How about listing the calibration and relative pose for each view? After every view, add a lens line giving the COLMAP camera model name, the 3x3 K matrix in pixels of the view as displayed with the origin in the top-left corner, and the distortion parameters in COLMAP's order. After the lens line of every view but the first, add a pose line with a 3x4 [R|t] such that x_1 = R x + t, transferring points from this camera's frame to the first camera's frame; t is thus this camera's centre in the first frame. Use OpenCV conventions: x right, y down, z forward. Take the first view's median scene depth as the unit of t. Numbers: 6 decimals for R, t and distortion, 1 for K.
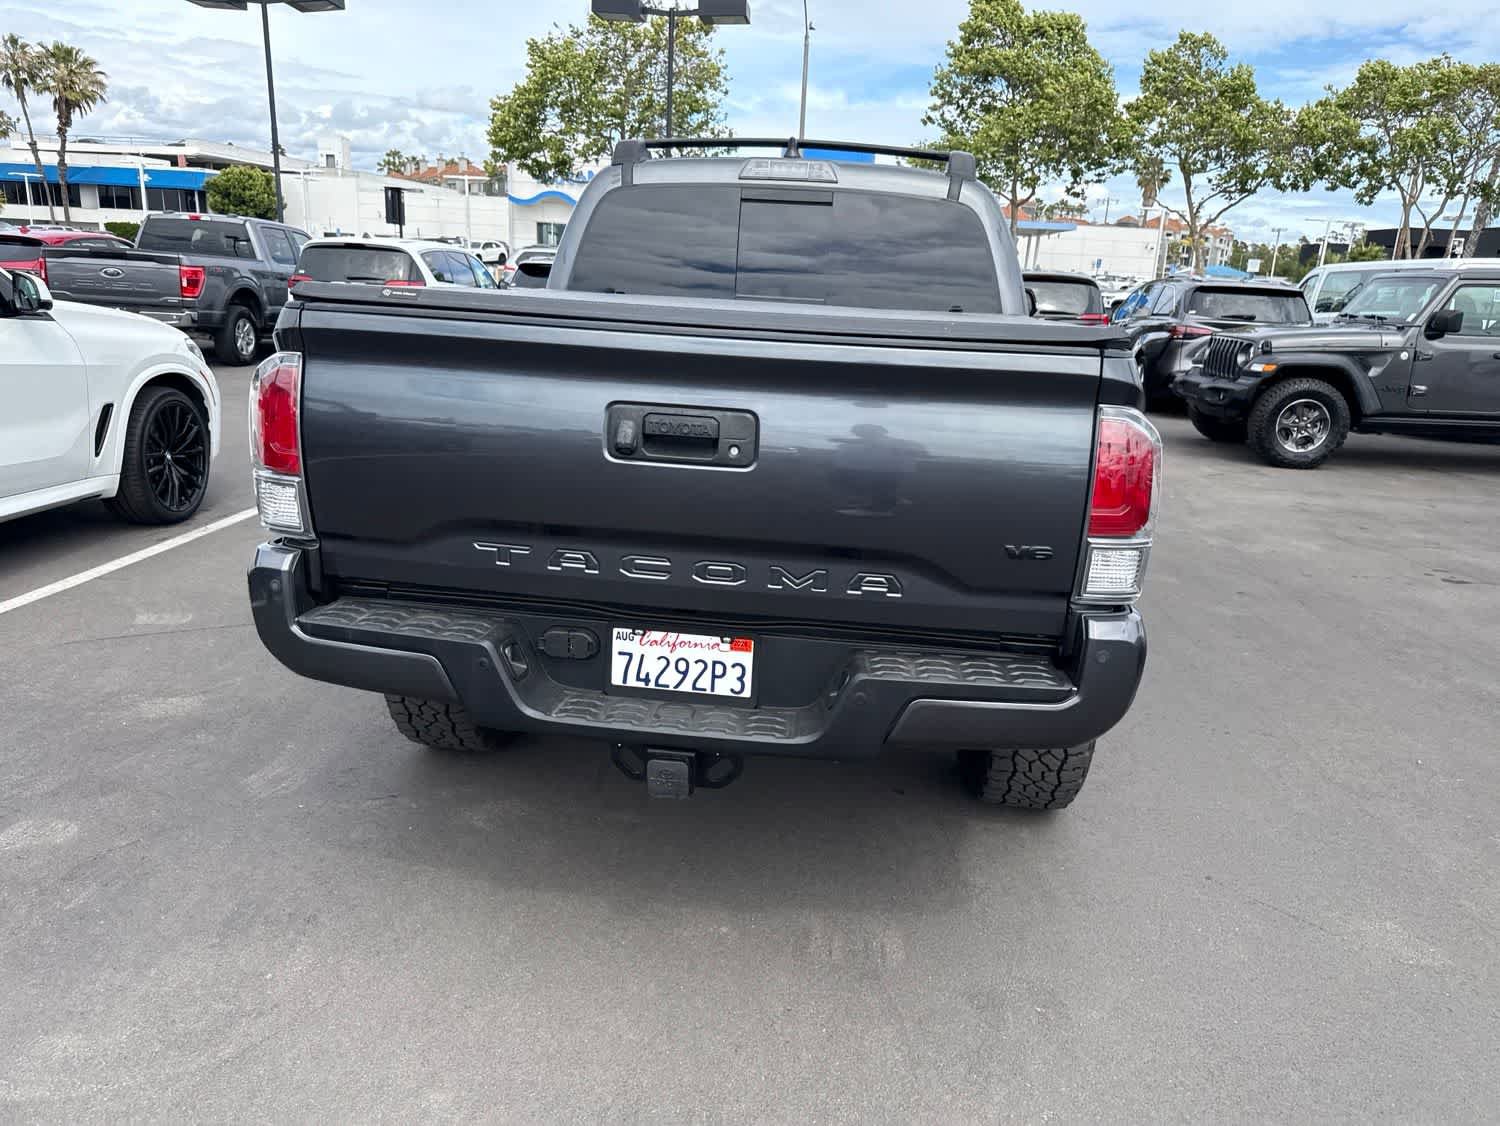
lens RADIAL K [[1107.7, 0, 607.7], [0, 1107.7, 561.7], [0, 0, 1]] dist [0.084965, -0.108393]
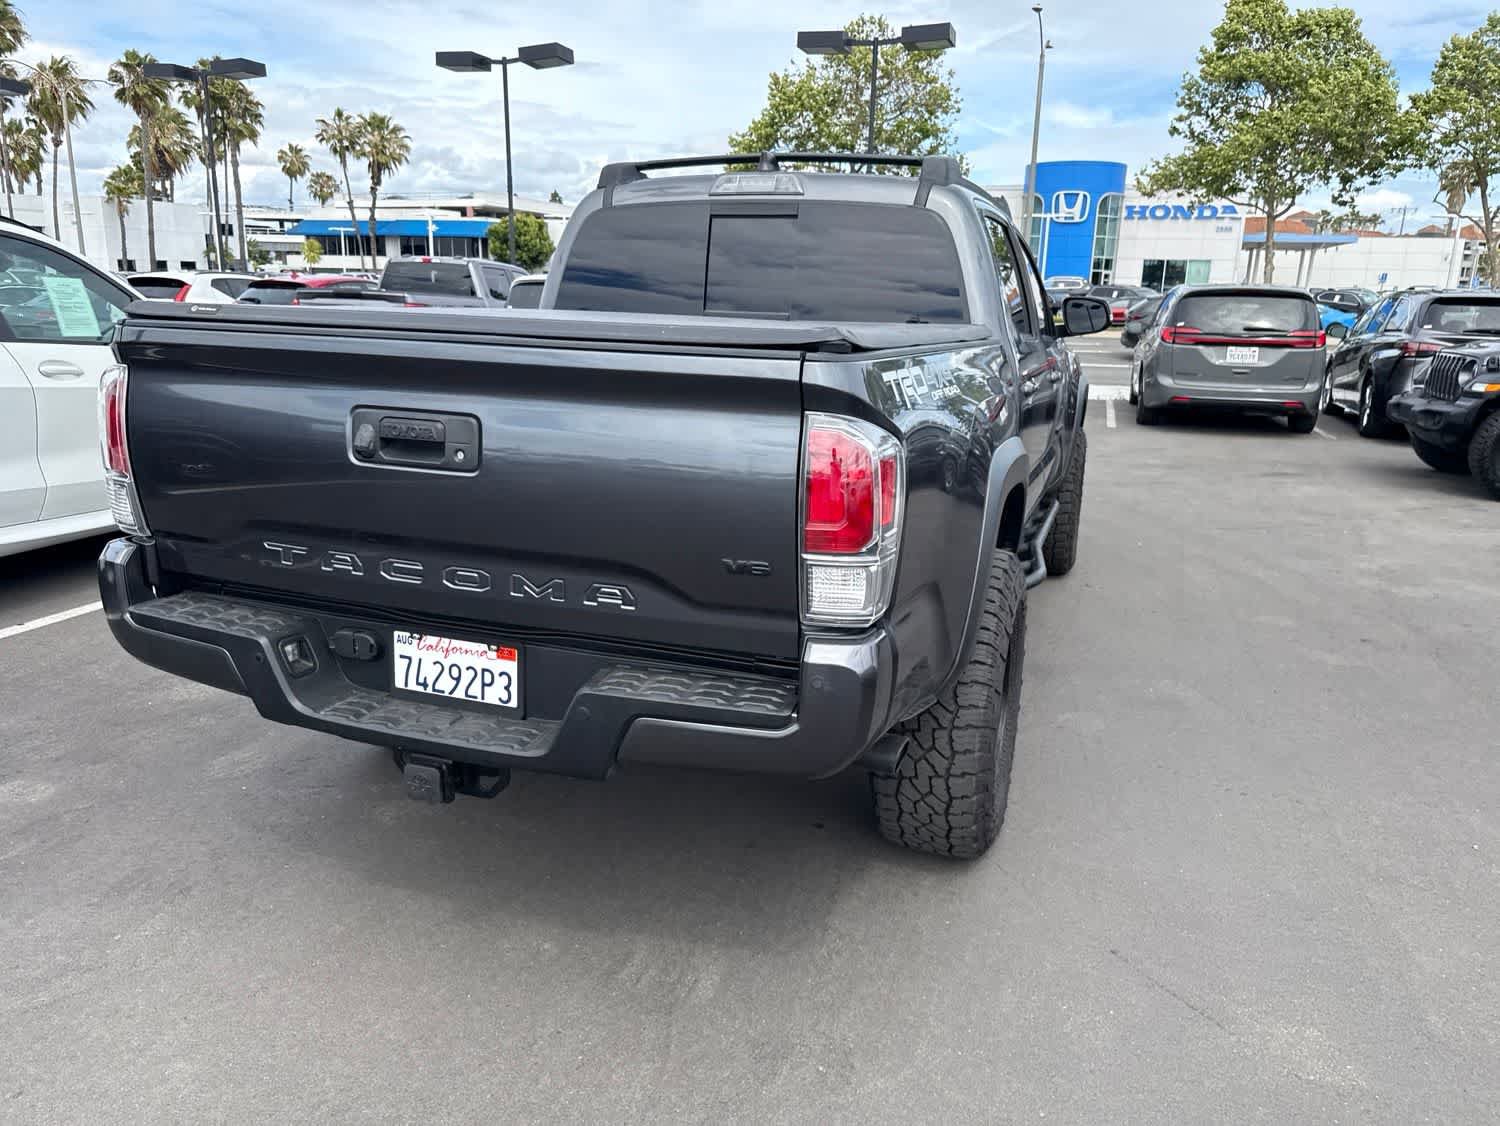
lens RADIAL K [[1089.4, 0, 656.9], [0, 1089.4, 553.1], [0, 0, 1]] dist [0.015127, -0.008079]
pose [[0.971879, 0.029926, -0.233570, 0.152014], [-0.037098, 0.998964, -0.026374, 0.001972], [0.232539, 0.034298, 0.971982, 0.027220]]
